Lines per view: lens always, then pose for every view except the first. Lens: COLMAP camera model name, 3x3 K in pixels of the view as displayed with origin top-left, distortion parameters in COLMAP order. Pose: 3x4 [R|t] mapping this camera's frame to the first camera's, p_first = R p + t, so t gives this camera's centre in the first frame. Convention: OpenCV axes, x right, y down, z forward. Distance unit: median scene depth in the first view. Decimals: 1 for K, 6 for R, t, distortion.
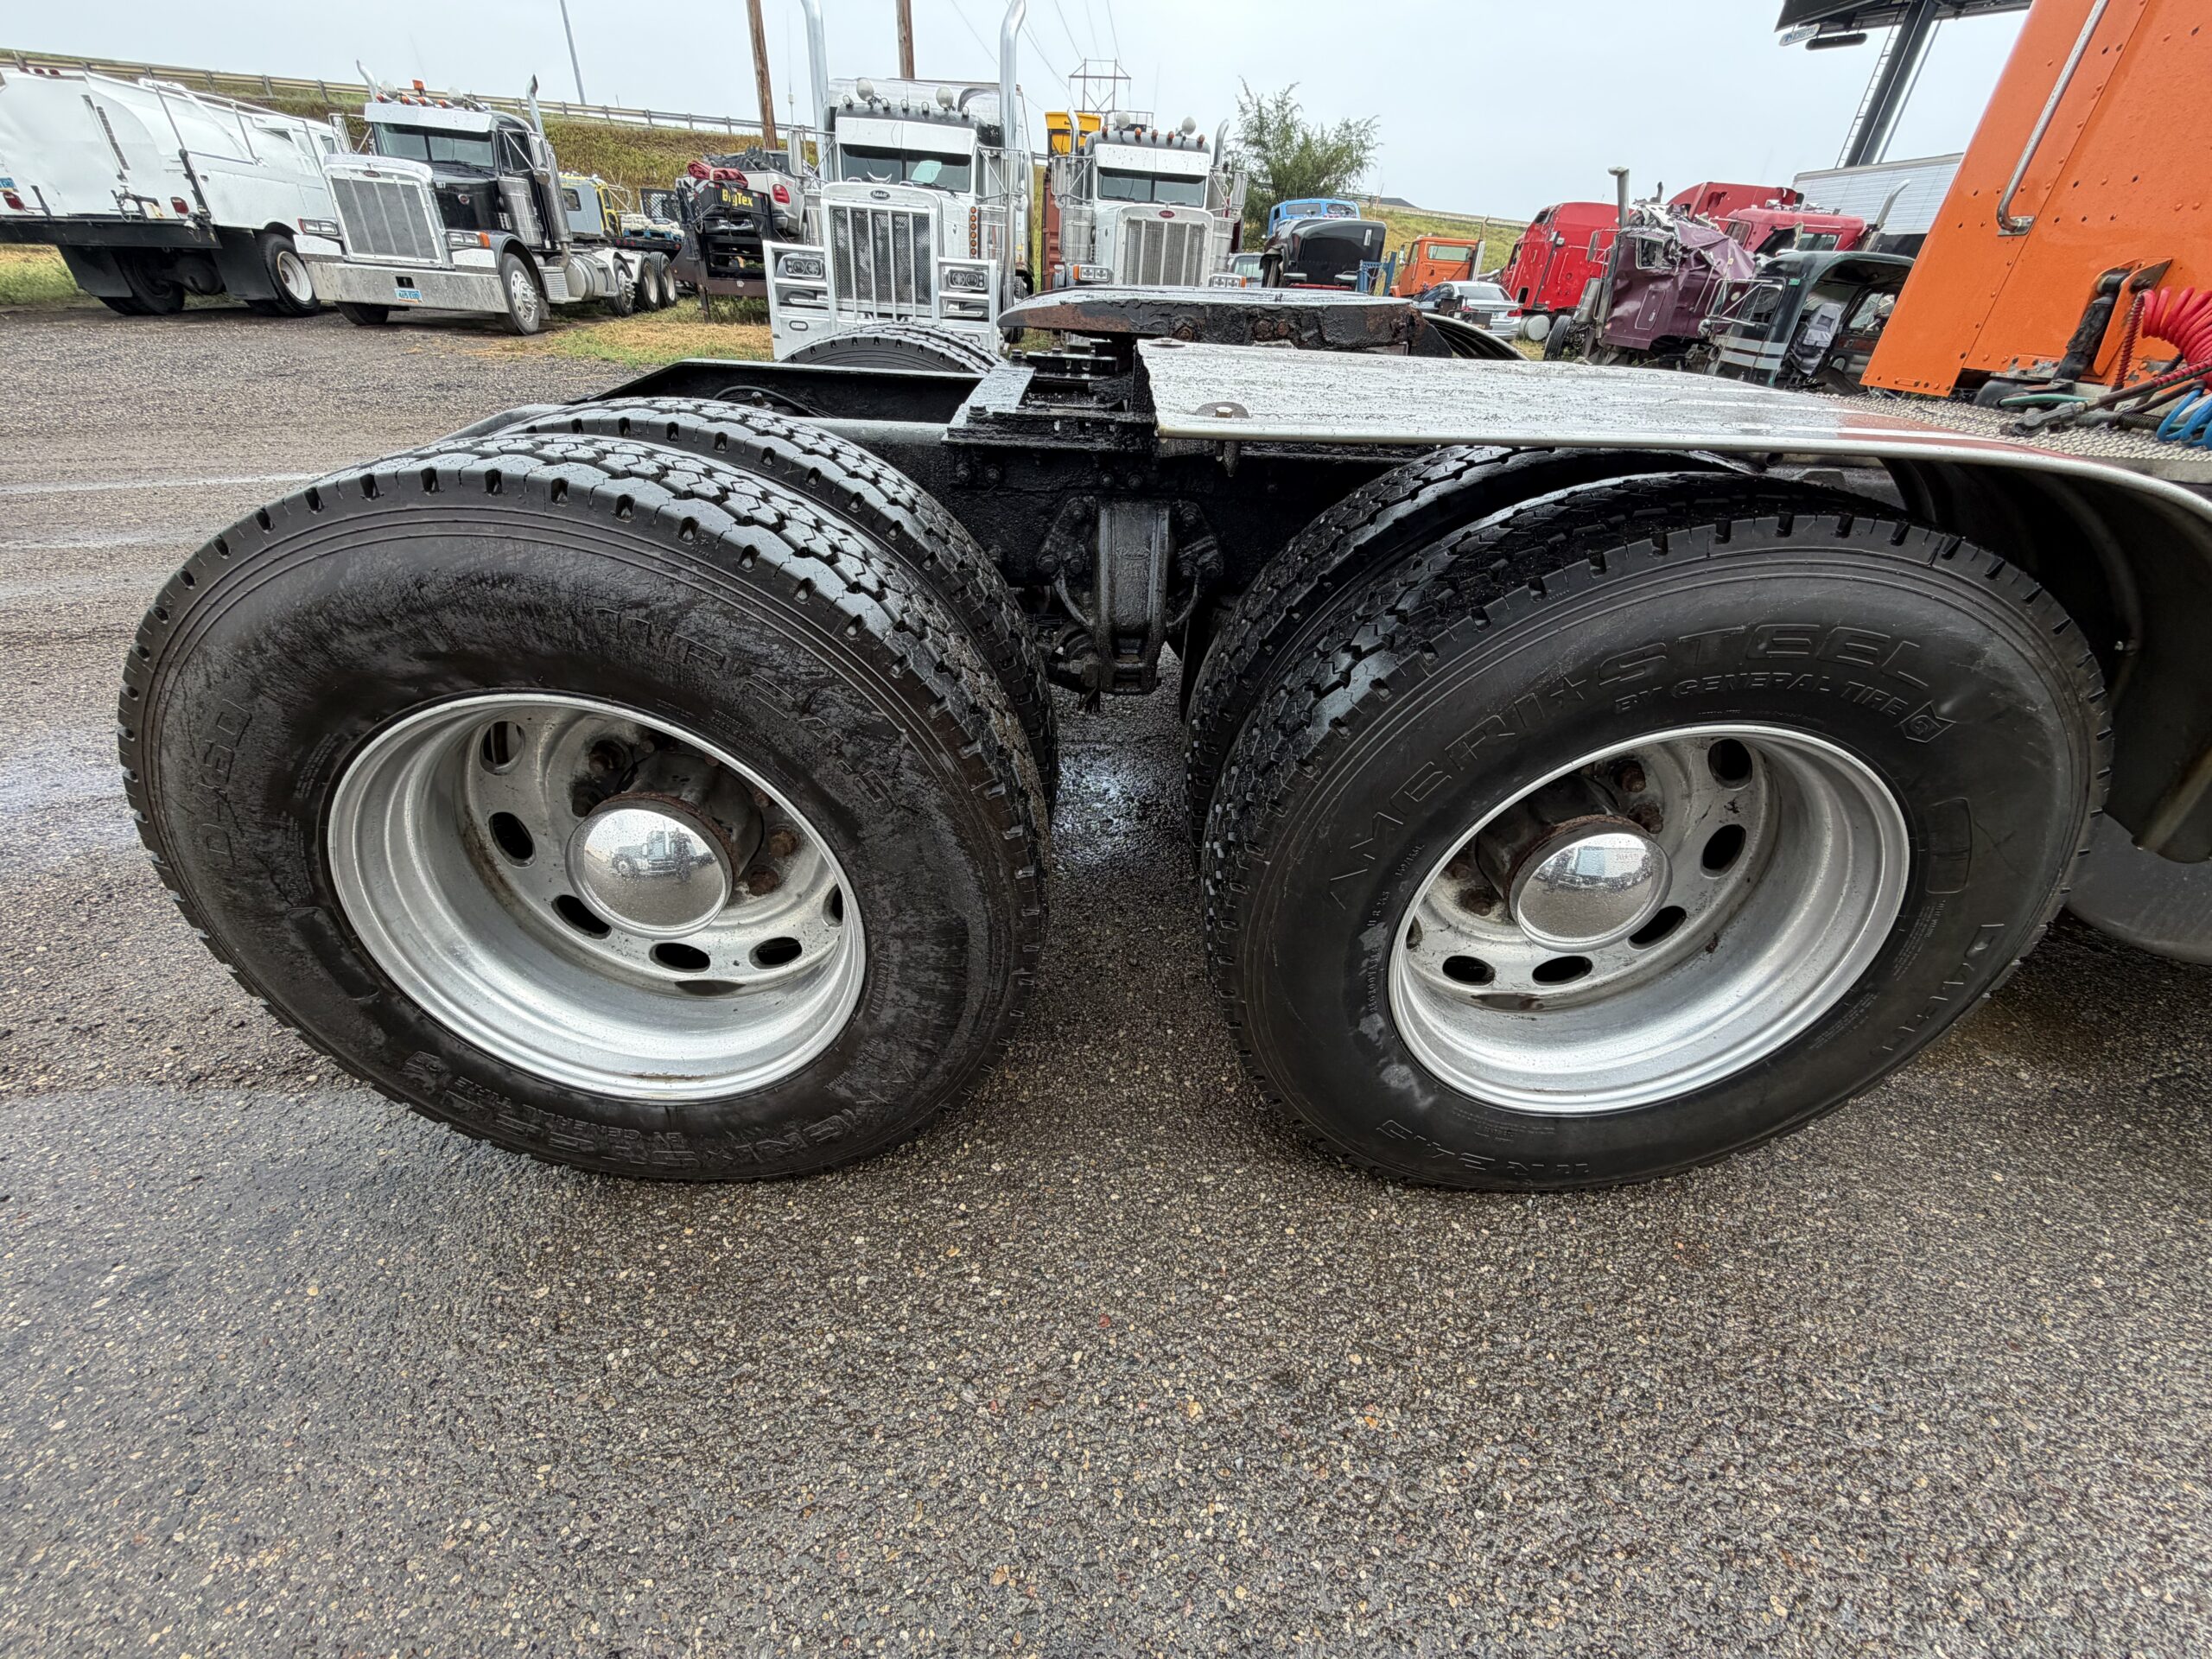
lens RADIAL K [[878.0, 0, 1099.0], [0, 878.0, 829.9], [0, 0, 1]] dist [-0.000314, -0.000308]
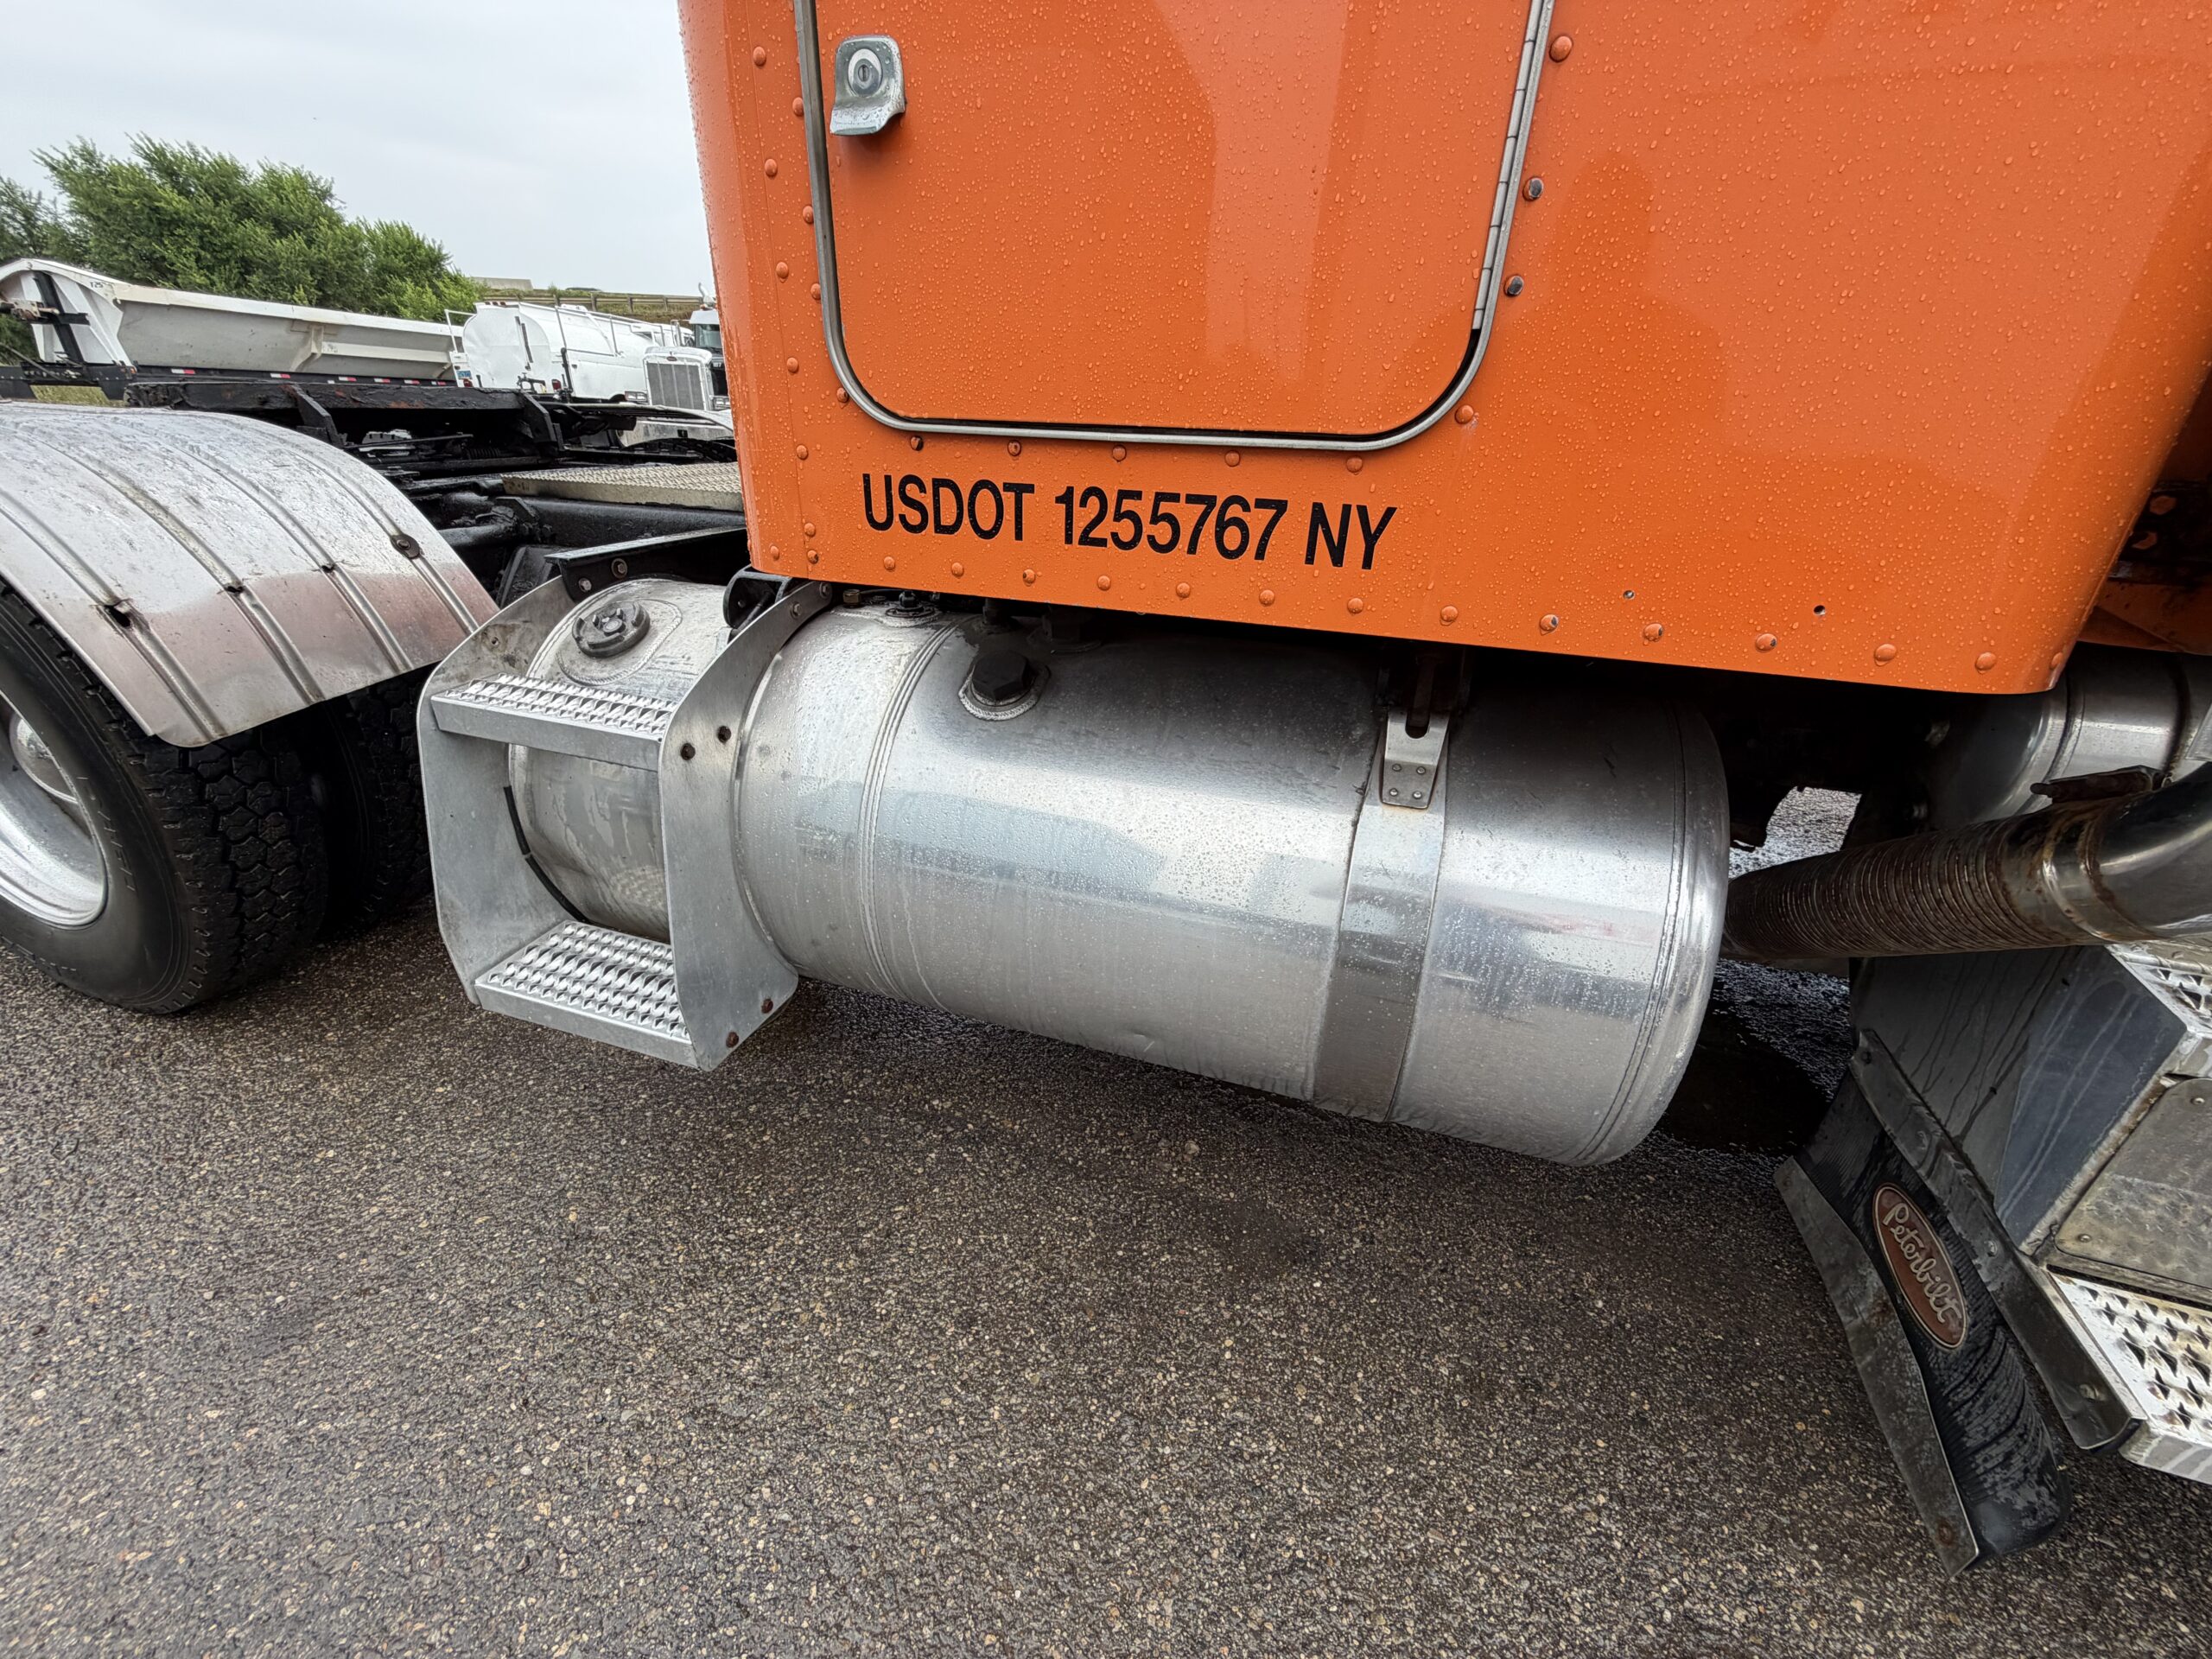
lens RADIAL K [[879.1, 0, 1100.3], [0, 879.1, 833.5], [0, 0, 1]] dist [-0.001499, 0.000128]
pose [[0.945661, 0.123239, -0.300895, 0.270553], [-0.162642, 0.980587, -0.109531, 0.007930], [0.281556, 0.152517, 0.947346, 0.015934]]
